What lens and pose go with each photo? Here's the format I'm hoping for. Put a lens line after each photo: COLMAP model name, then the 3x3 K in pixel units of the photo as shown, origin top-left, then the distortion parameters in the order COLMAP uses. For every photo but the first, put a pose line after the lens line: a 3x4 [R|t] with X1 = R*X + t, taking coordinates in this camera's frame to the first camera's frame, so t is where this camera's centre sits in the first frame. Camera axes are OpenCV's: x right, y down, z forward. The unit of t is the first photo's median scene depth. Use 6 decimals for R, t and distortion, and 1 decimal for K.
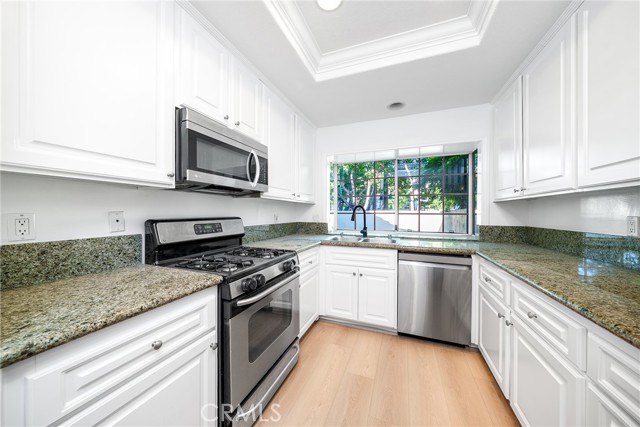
lens RADIAL K [[218.3, 0, 316.8], [0, 218.3, 213.5], [0, 0, 1]] dist [-0.006855, 0.000115]
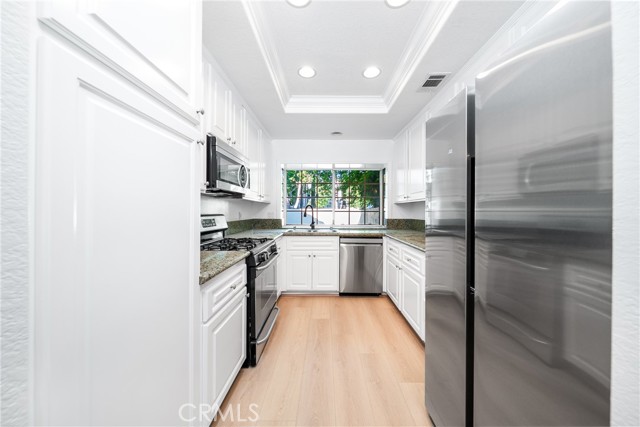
lens RADIAL K [[218.3, 0, 321.9], [0, 218.3, 213.6], [0, 0, 1]] dist [-0.006855, 0.000115]
pose [[0.935291, -0.006133, 0.353827, -0.233178], [0.002616, 0.999942, 0.010417, 0.001180], [-0.353870, -0.008817, 0.935253, -0.291629]]
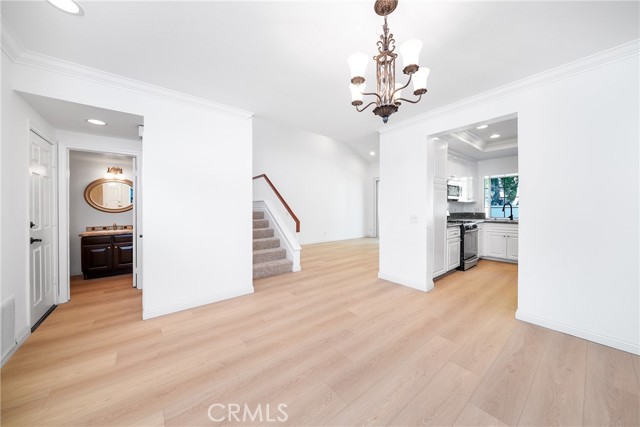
lens RADIAL K [[218.3, 0, 318.6], [0, 218.3, 211.2], [0, 0, 1]] dist [-0.006855, 0.000115]
pose [[0.861745, -0.002410, -0.507336, -0.311245], [0.006405, 0.999961, 0.006130, 0.010976], [0.507301, -0.008532, 0.861727, -1.728474]]
